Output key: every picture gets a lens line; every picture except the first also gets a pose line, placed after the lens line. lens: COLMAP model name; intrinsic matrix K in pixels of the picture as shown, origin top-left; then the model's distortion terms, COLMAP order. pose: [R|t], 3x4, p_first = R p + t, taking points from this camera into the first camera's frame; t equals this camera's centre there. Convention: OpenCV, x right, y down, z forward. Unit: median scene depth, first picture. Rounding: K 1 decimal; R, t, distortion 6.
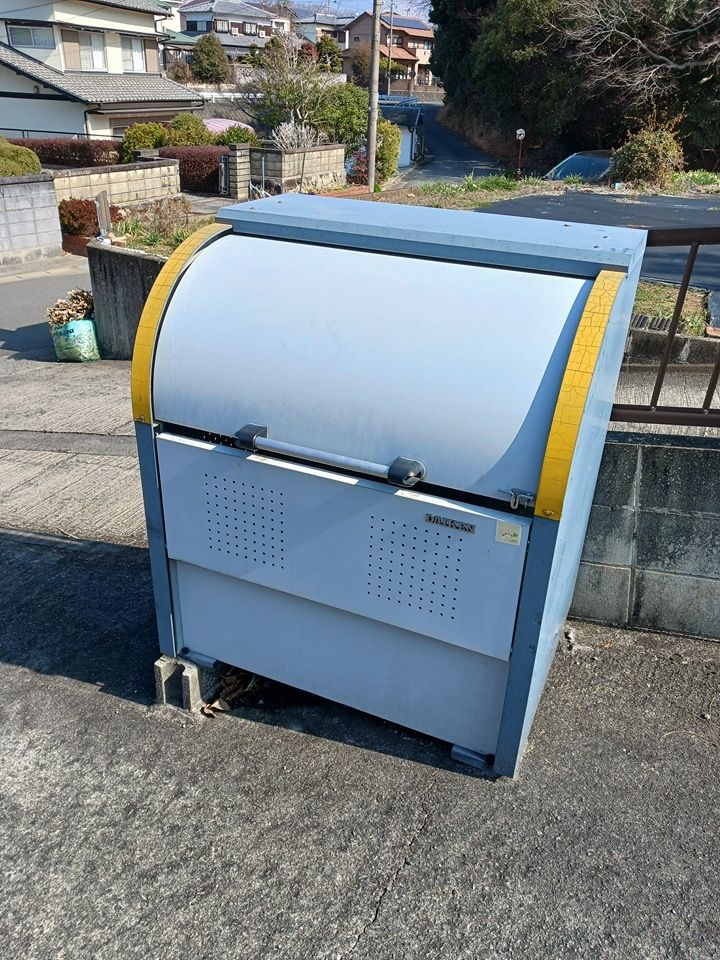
lens RADIAL K [[737.5, 0, 368.0], [0, 737.5, 476.9], [0, 0, 1]] dist [0.045386, -0.052292]
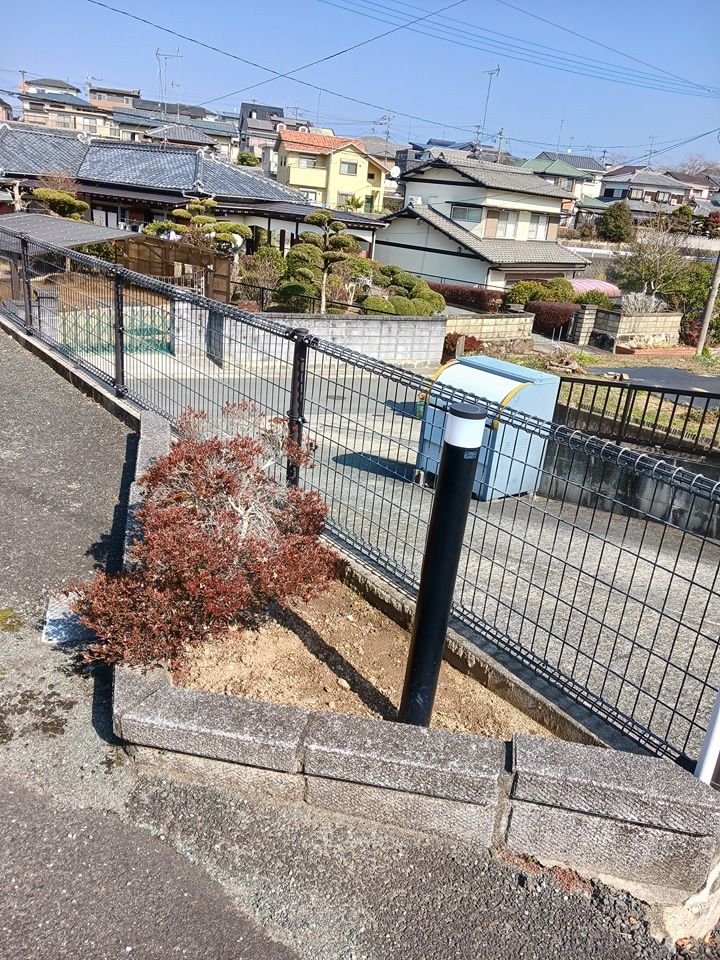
lens RADIAL K [[737.5, 0, 368.0], [0, 737.5, 476.9], [0, 0, 1]] dist [0.045386, -0.052292]
pose [[0.873921, 0.206778, -0.439892, 0.089036], [-0.276461, 0.955814, -0.099942, 0.056217], [0.399789, 0.208955, 0.892472, -0.185506]]
